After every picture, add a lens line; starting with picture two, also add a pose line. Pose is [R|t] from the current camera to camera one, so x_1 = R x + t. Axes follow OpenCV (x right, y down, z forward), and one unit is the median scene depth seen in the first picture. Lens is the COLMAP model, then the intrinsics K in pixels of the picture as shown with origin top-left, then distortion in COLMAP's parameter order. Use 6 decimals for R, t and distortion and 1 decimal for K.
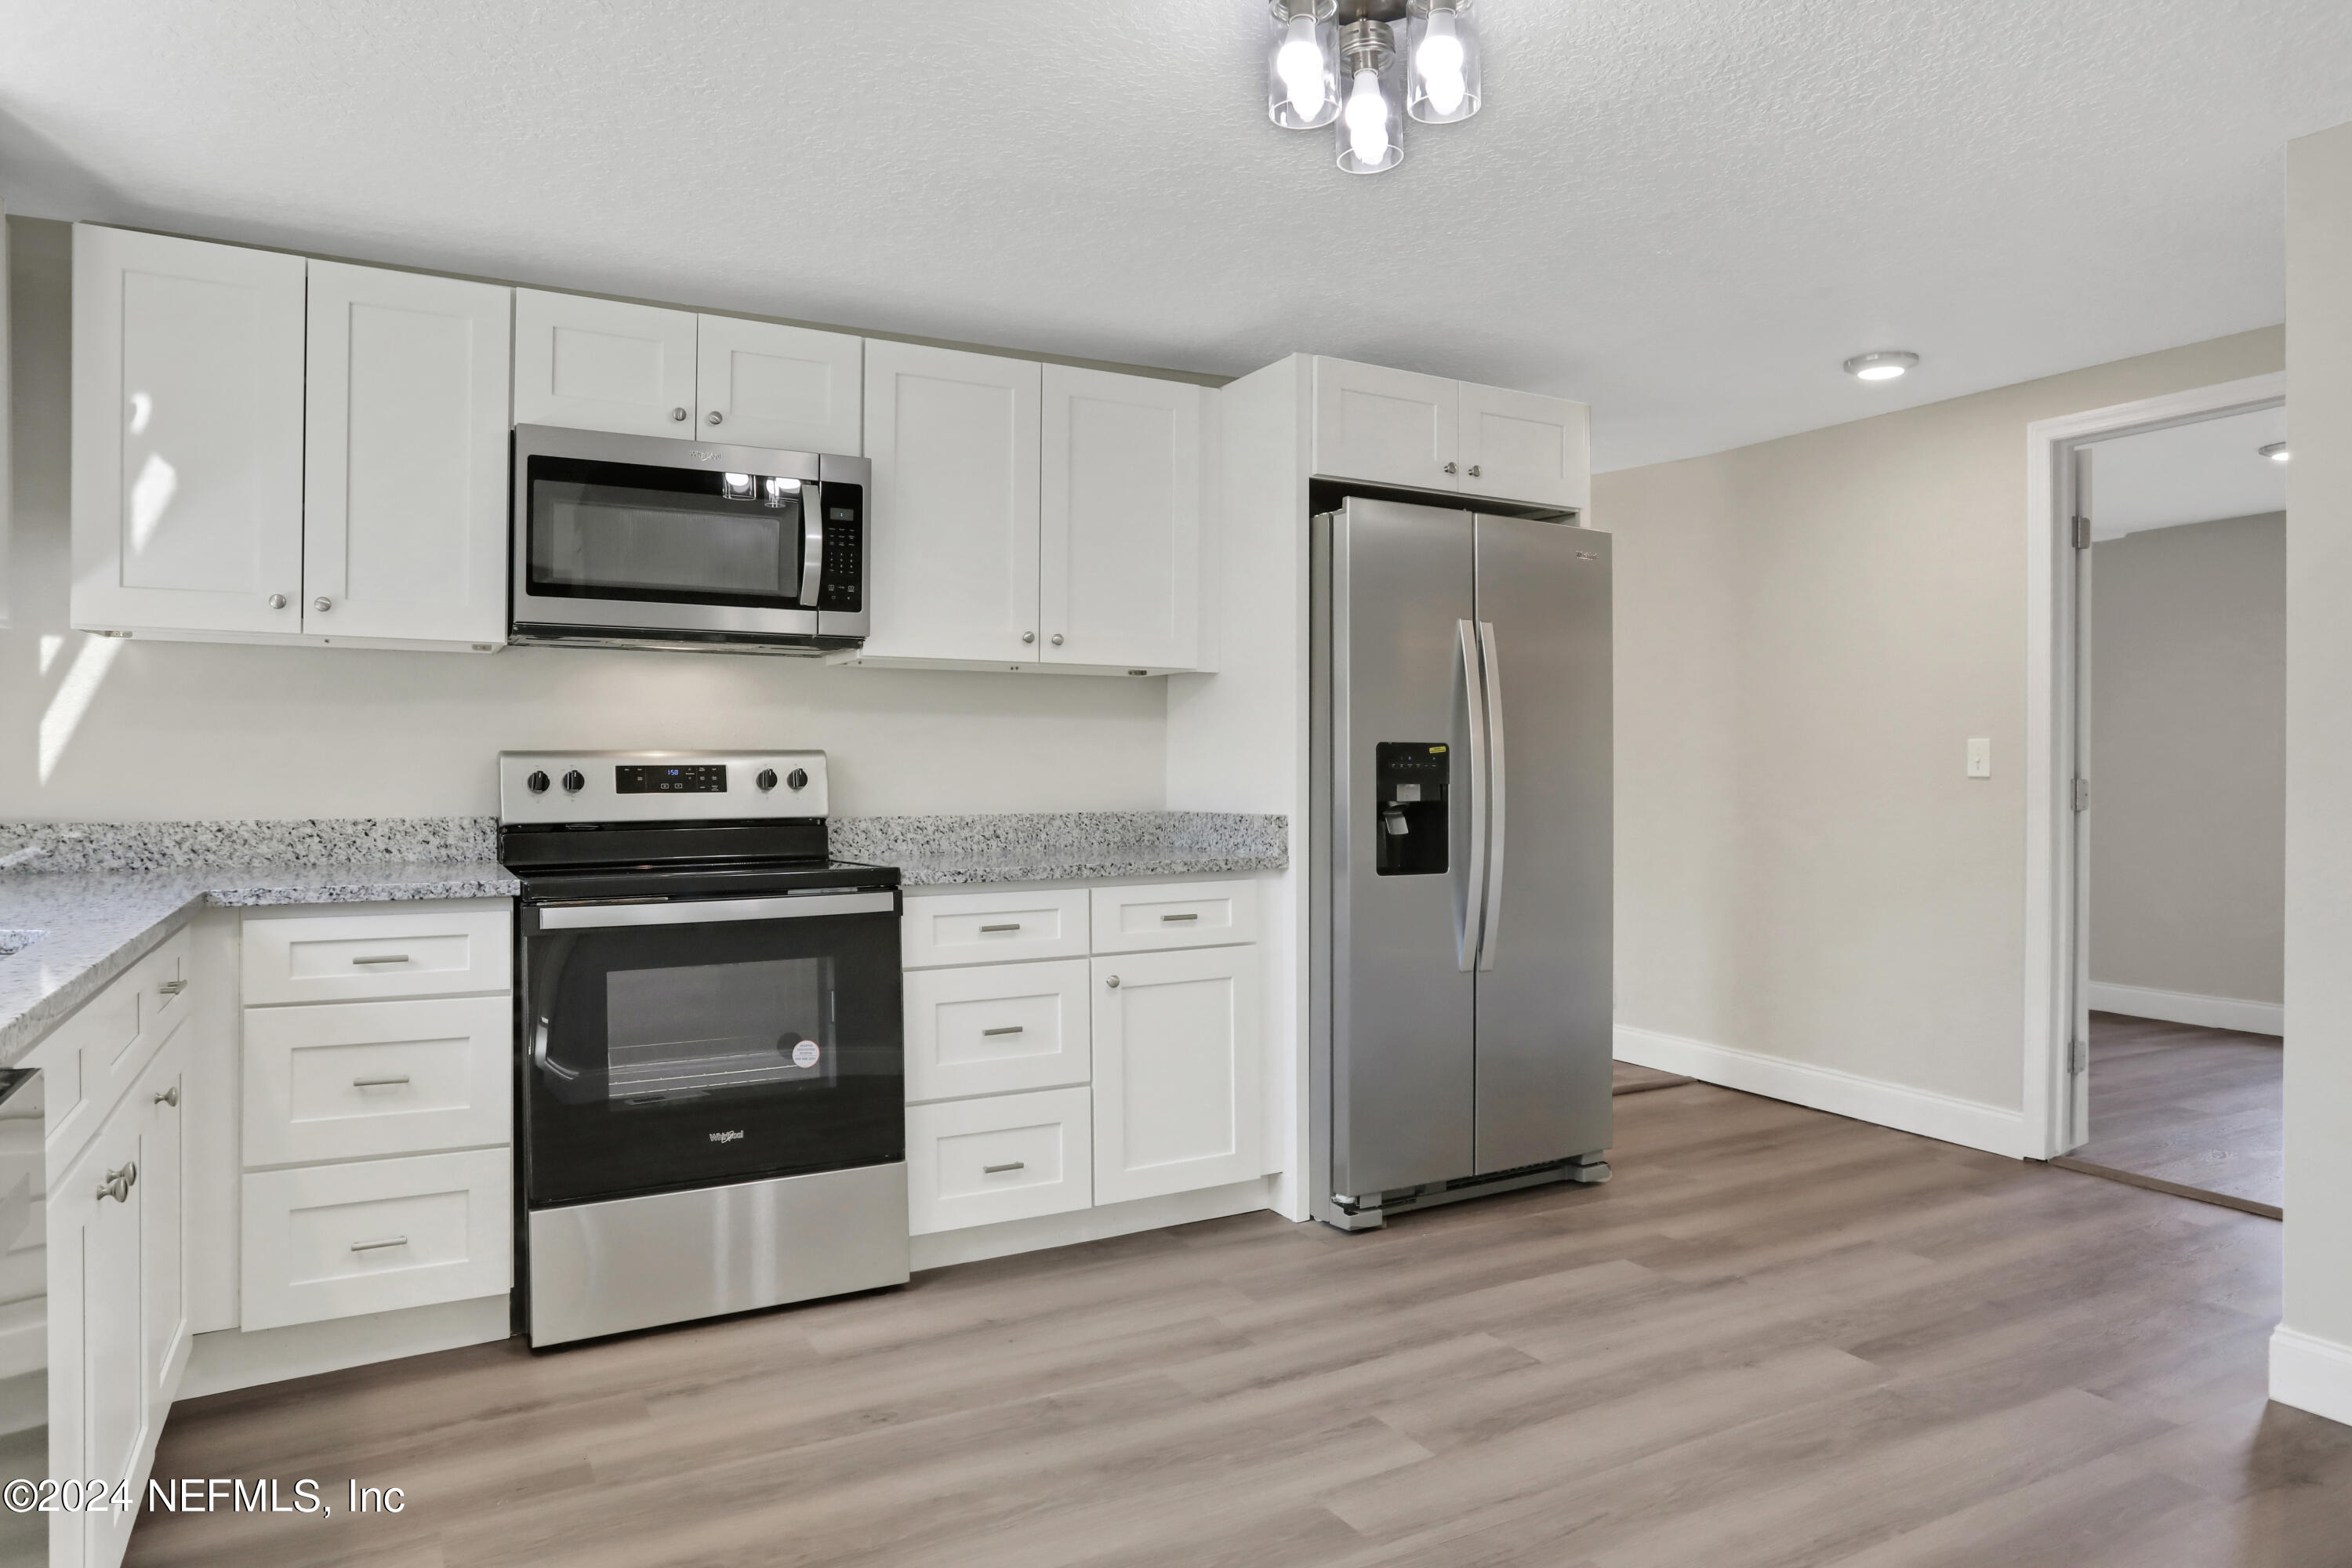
lens RADIAL K [[1471.1, 0, 1176.6], [0, 1471.1, 770.4], [0, 0, 1]] dist [-0.039553, 0.002110]
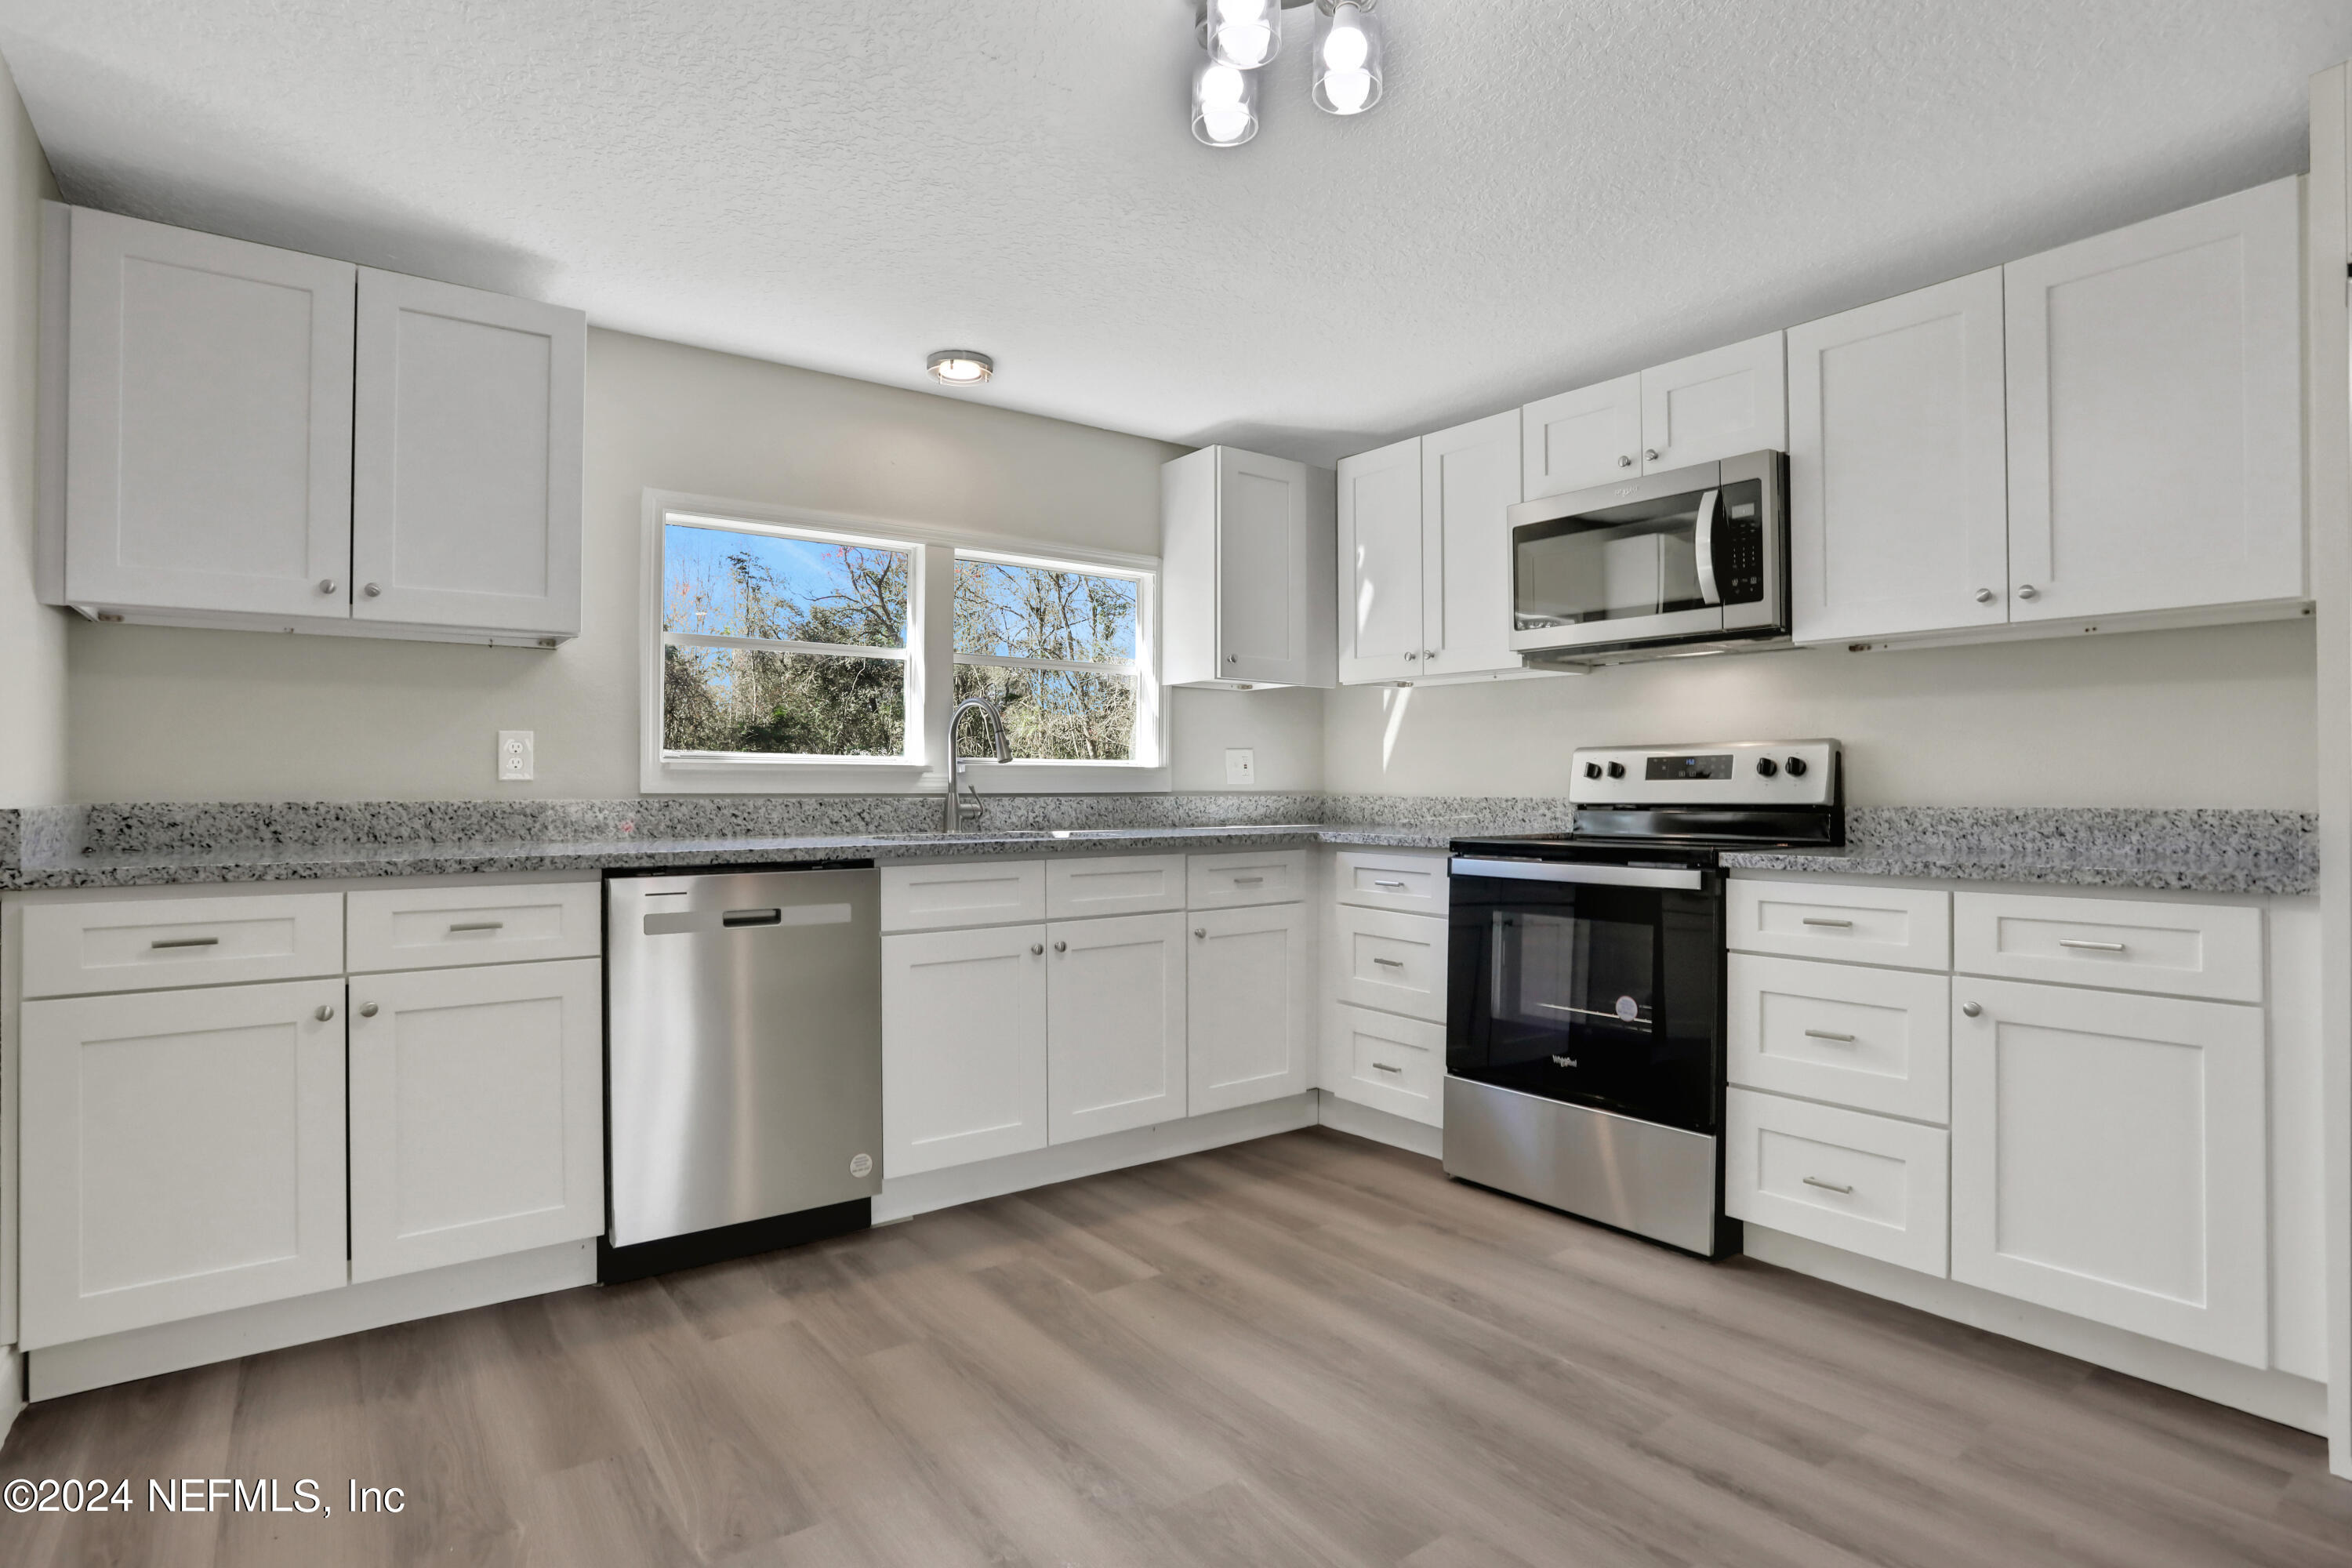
lens RADIAL K [[1191.9, 0, 1166.3], [0, 1191.9, 778.6], [0, 0, 1]] dist [-0.030072, 0.000771]
pose [[0.127943, -0.004587, -0.991771, 0.603580], [-0.000021, 0.999989, -0.004628, 0.021266], [0.991782, 0.000613, 0.127941, 0.535314]]
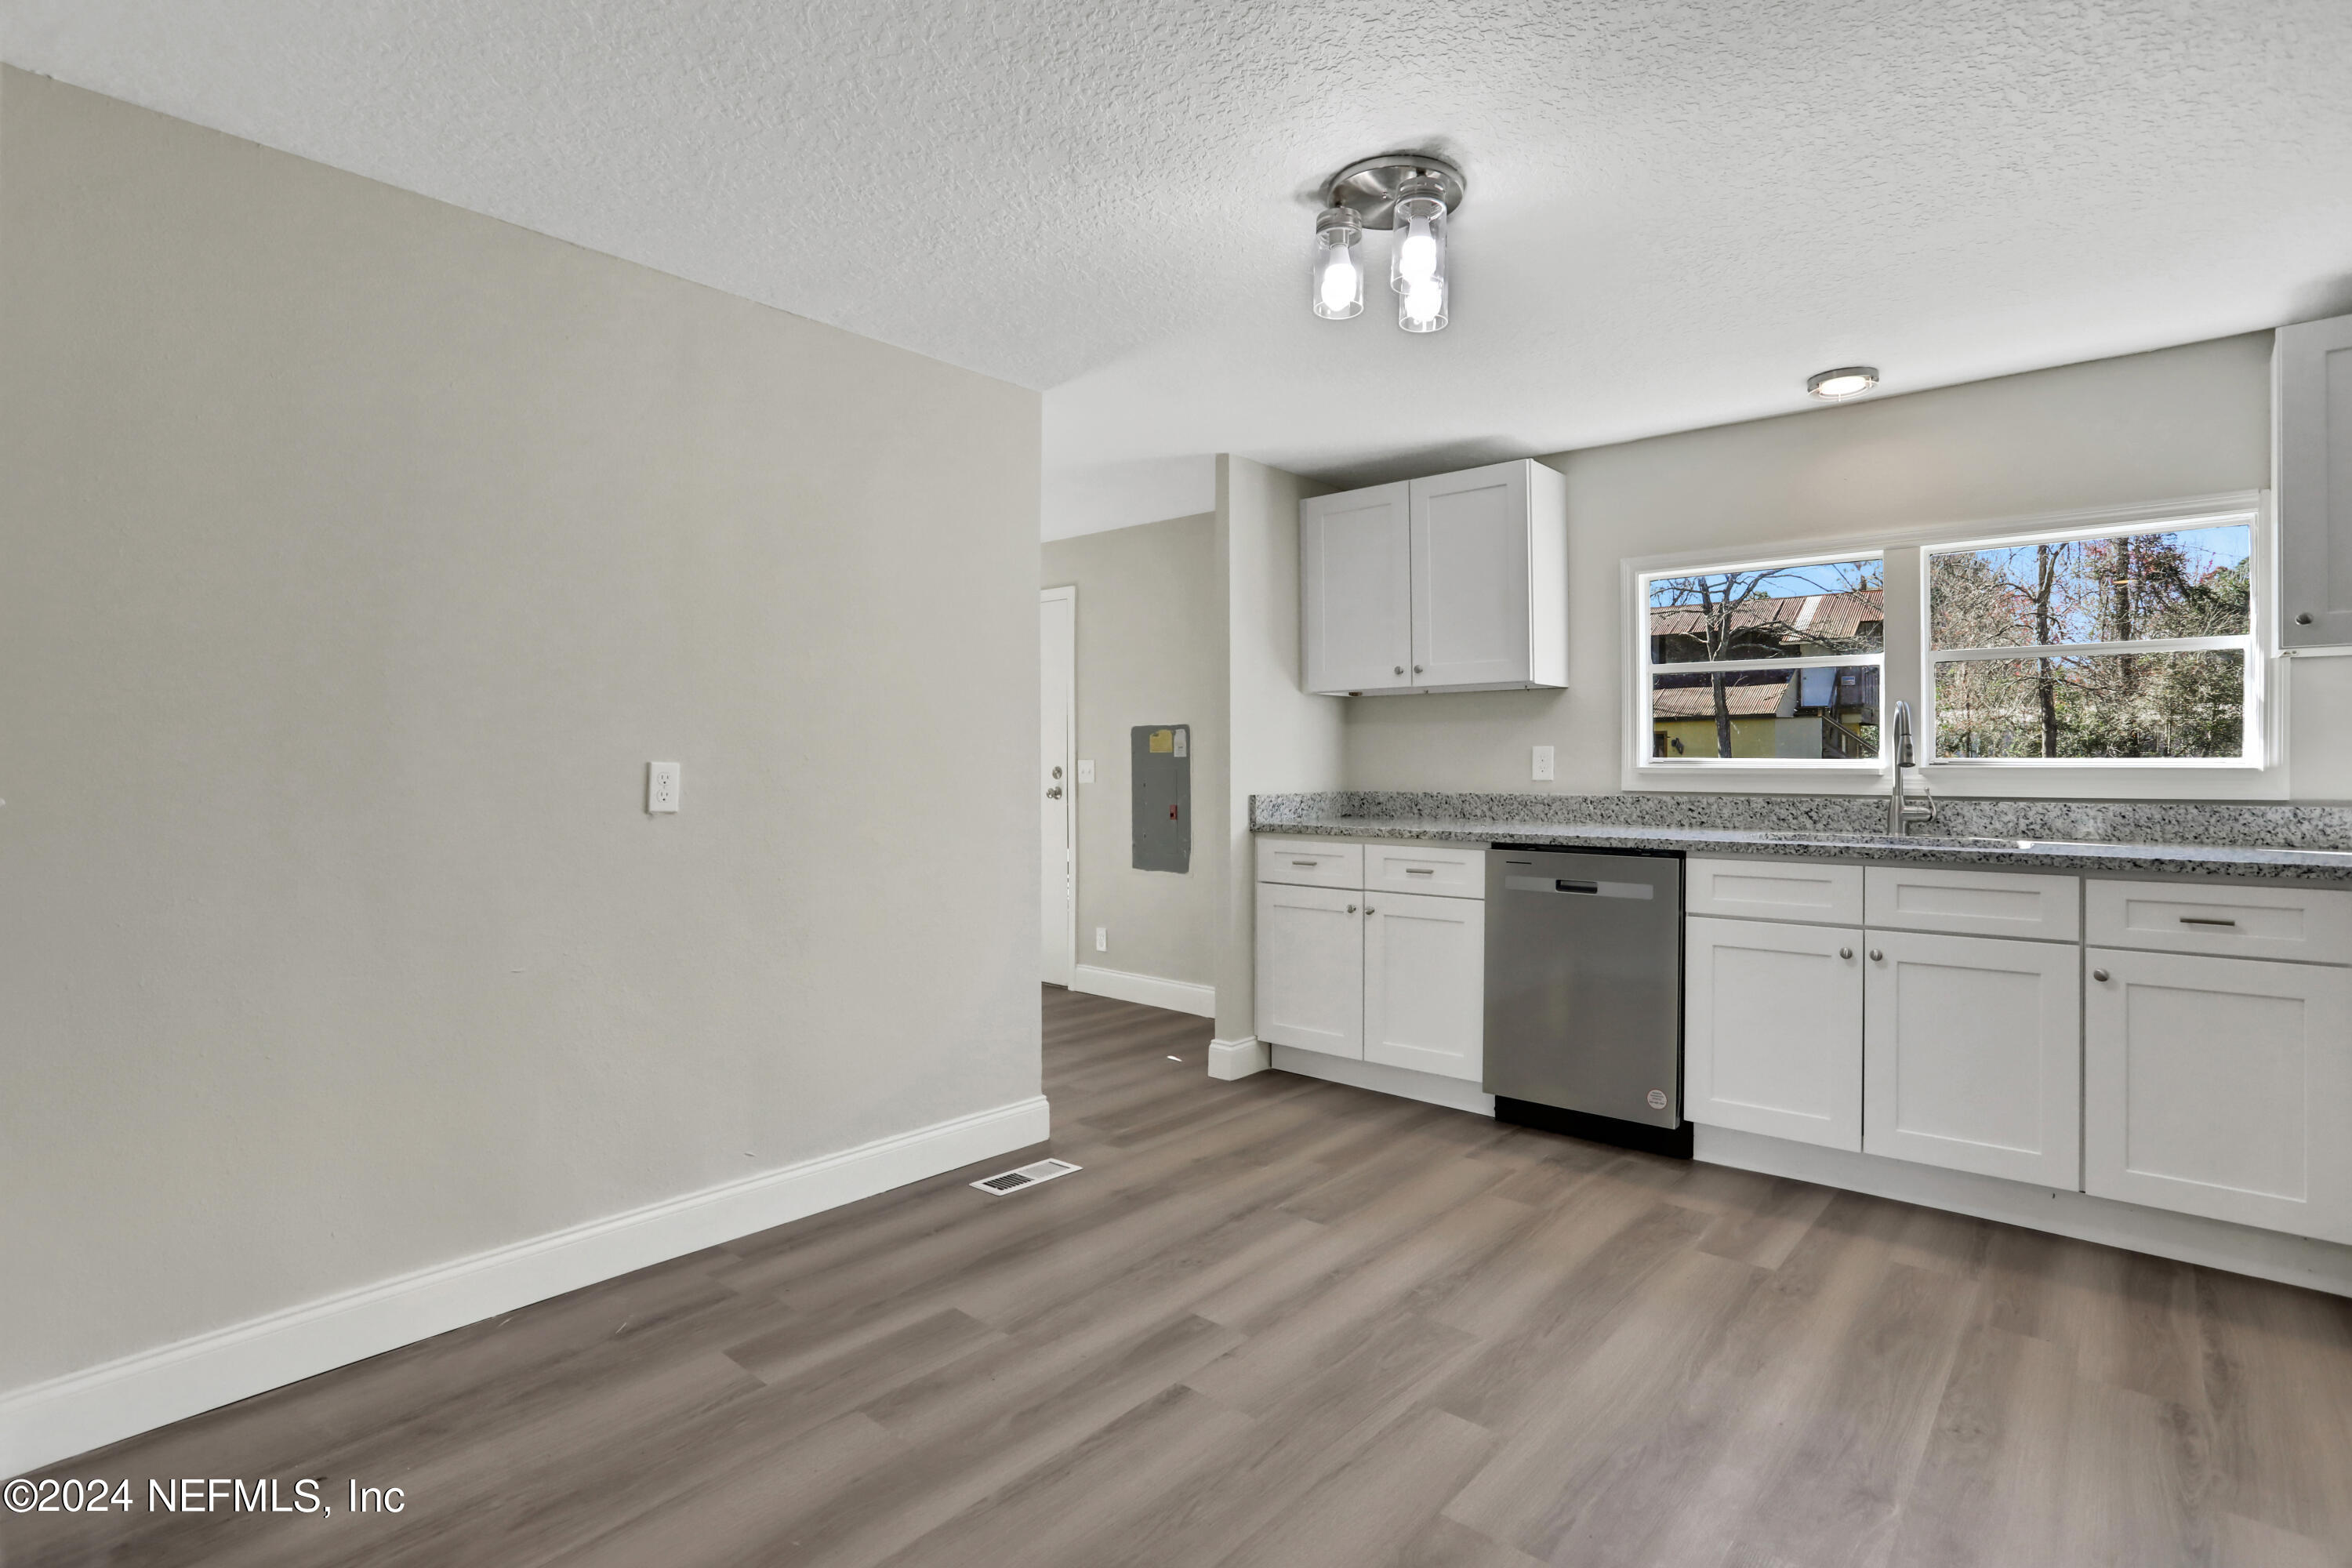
lens RADIAL K [[1149.7, 0, 1175.8], [0, 1149.7, 773.6], [0, 0, 1]] dist [-0.072843, 0.029820]
pose [[-0.943141, 0.007026, -0.332319, 0.447163], [0.004115, 0.999947, 0.009464, -0.004369], [0.332368, 0.007558, -0.943120, 1.267020]]
